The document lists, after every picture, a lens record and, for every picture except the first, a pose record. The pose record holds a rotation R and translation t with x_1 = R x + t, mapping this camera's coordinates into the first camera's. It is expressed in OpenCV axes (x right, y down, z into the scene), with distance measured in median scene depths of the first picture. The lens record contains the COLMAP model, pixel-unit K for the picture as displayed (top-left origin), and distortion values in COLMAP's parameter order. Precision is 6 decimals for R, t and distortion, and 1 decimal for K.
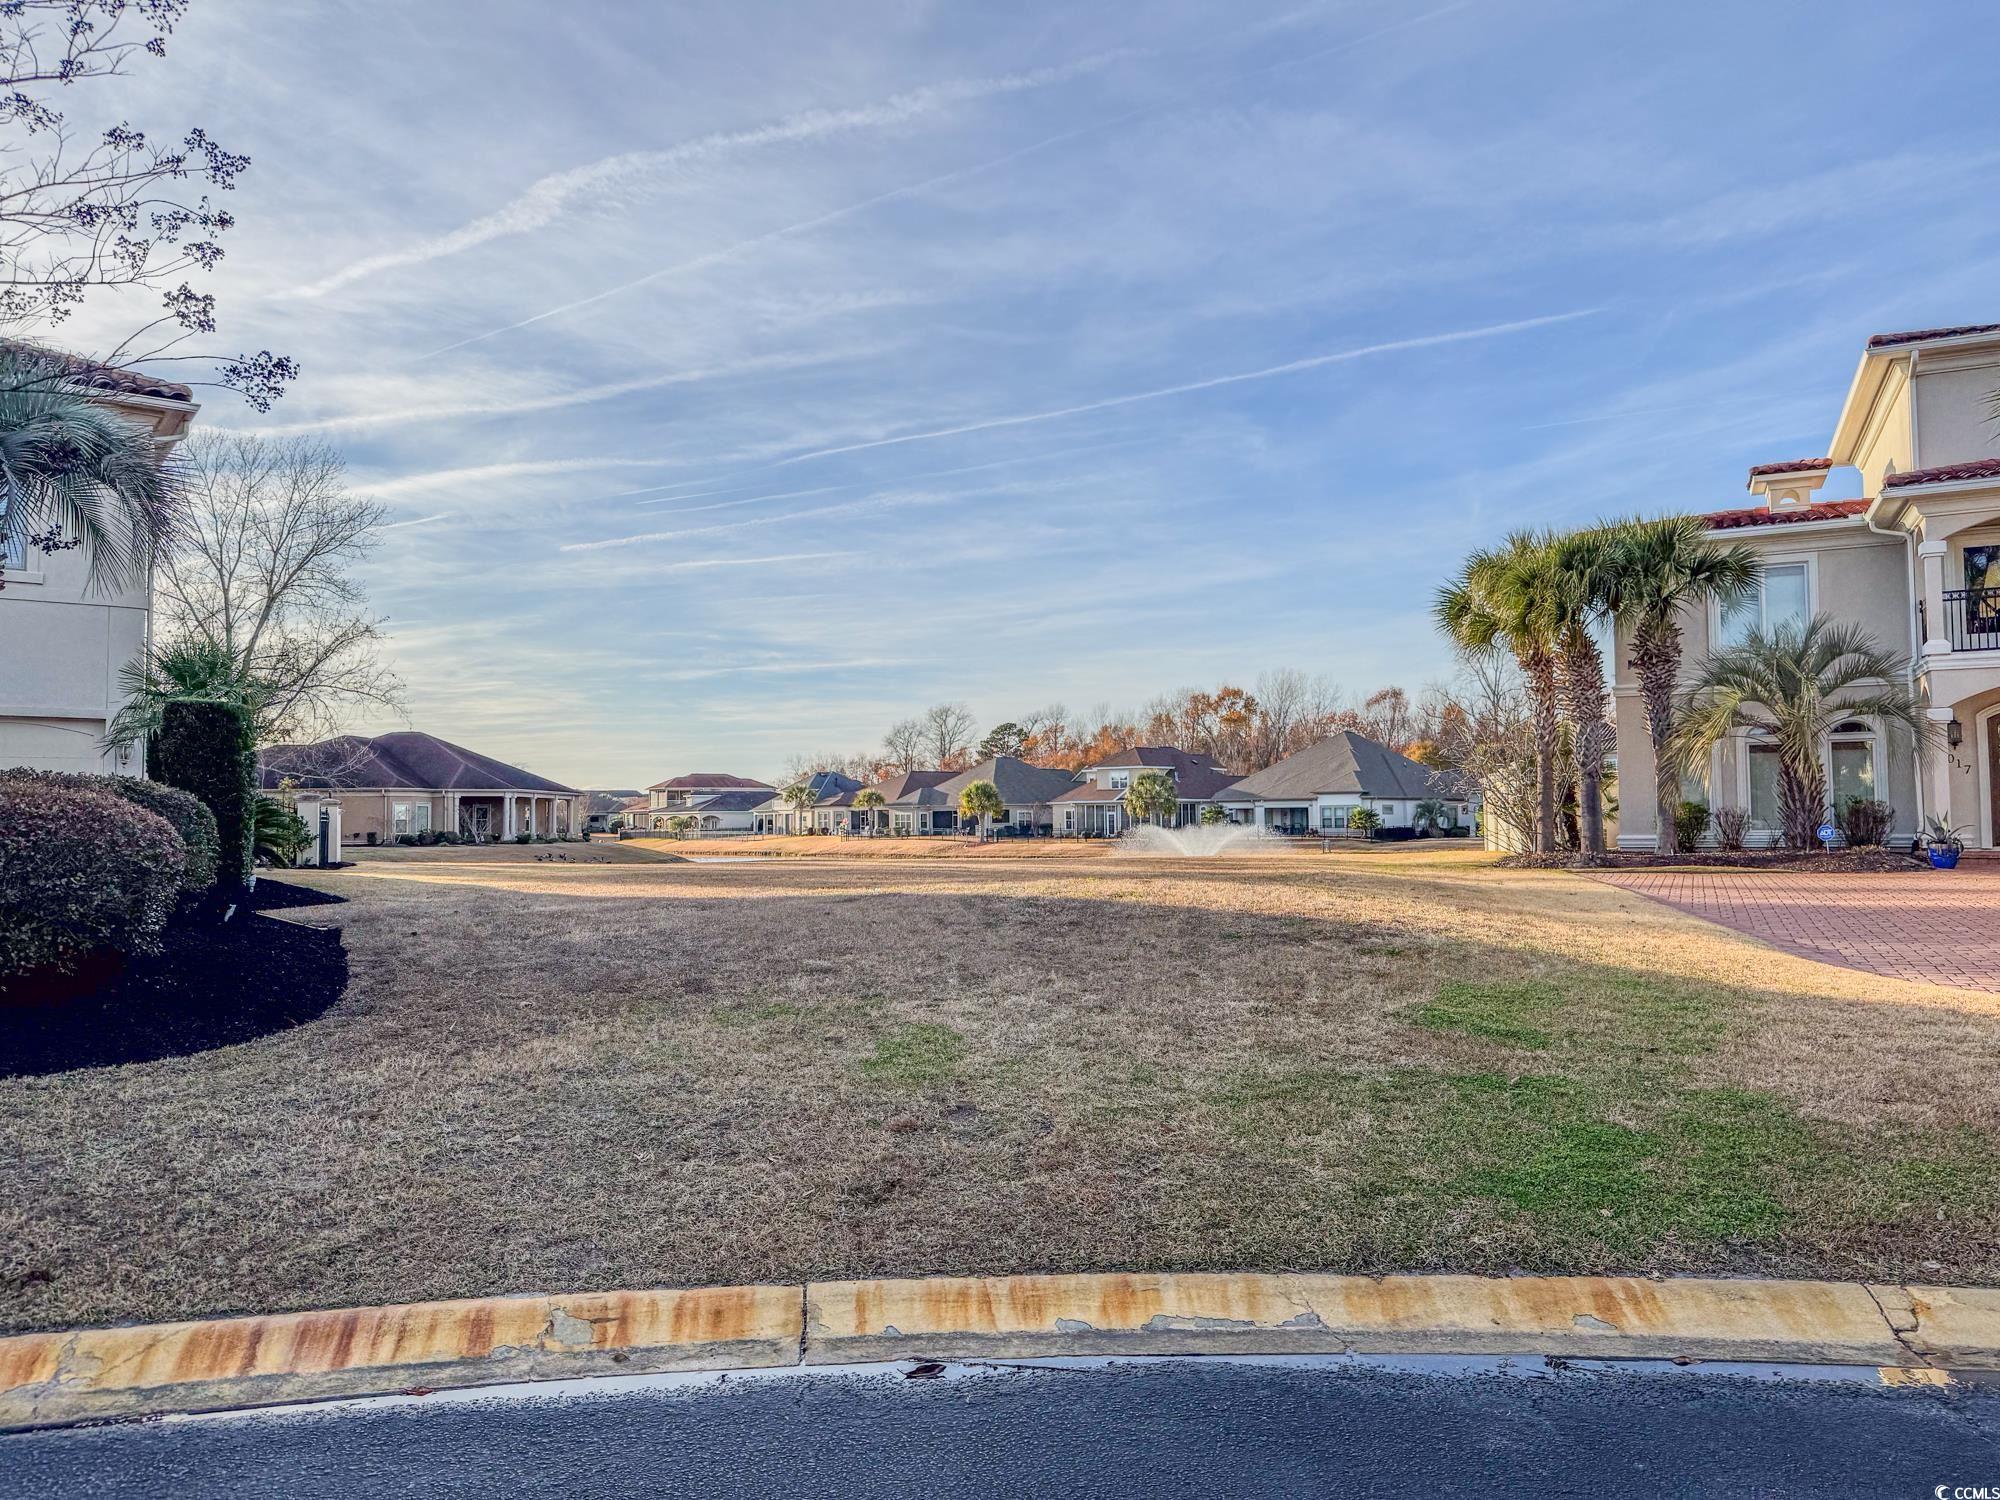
lens RADIAL K [[1392.4, 0, 998.7], [0, 1392.4, 739.2], [0, 0, 1]] dist [0.096395, -0.059709]
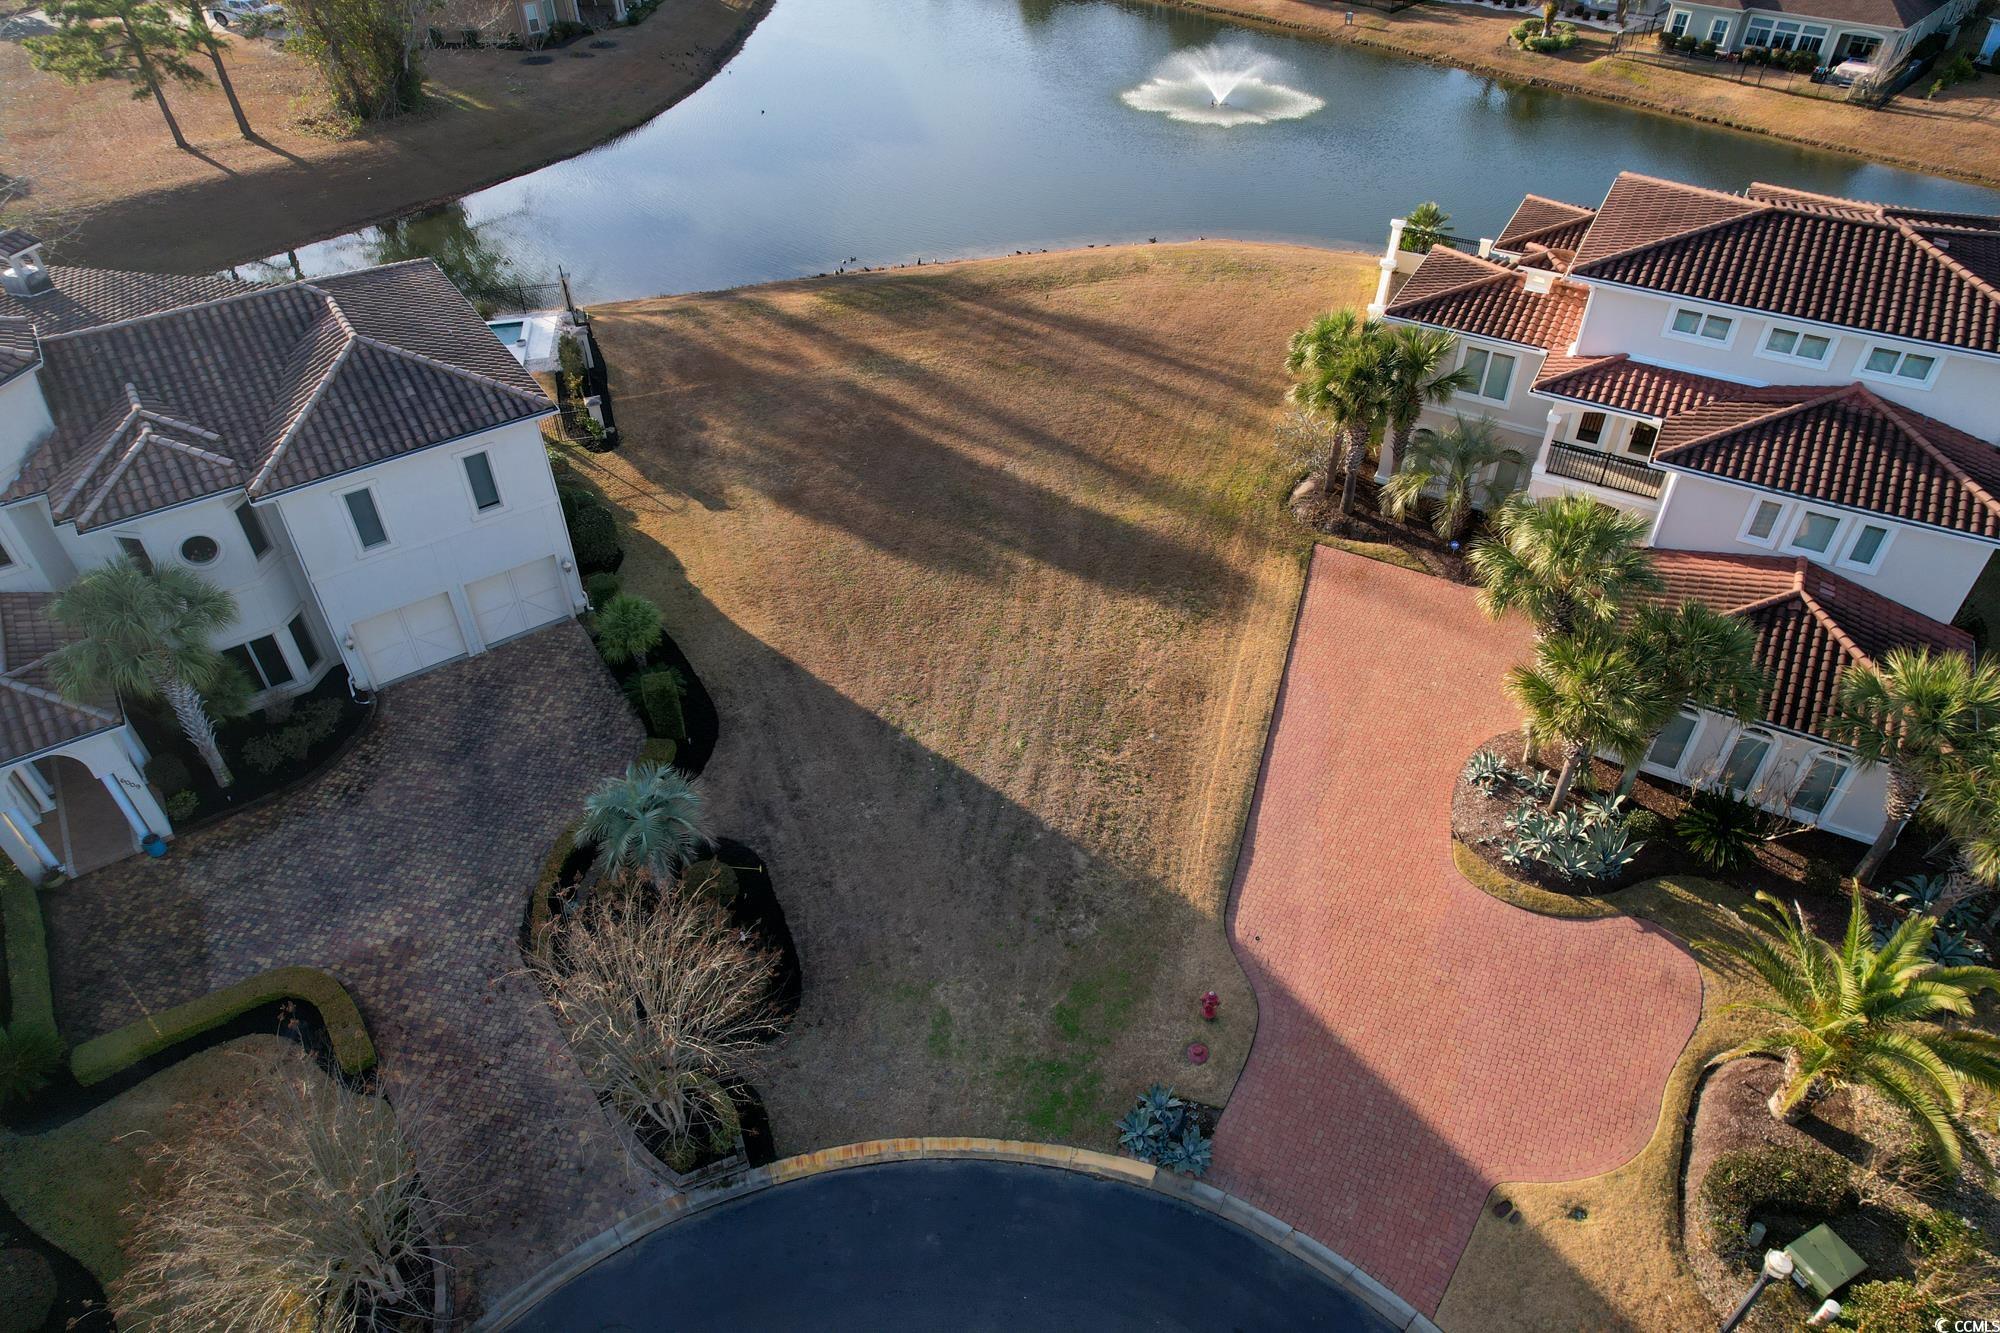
lens RADIAL K [[1283.9, 0, 1004.8], [0, 1283.9, 662.5], [0, 0, 1]] dist [-0.083870, 0.076323]
pose [[0.998791, 0.035504, -0.033988, 0.060902], [-0.002566, 0.728230, 0.685328, -0.859209], [0.049083, -0.684412, 0.727441, -0.295120]]
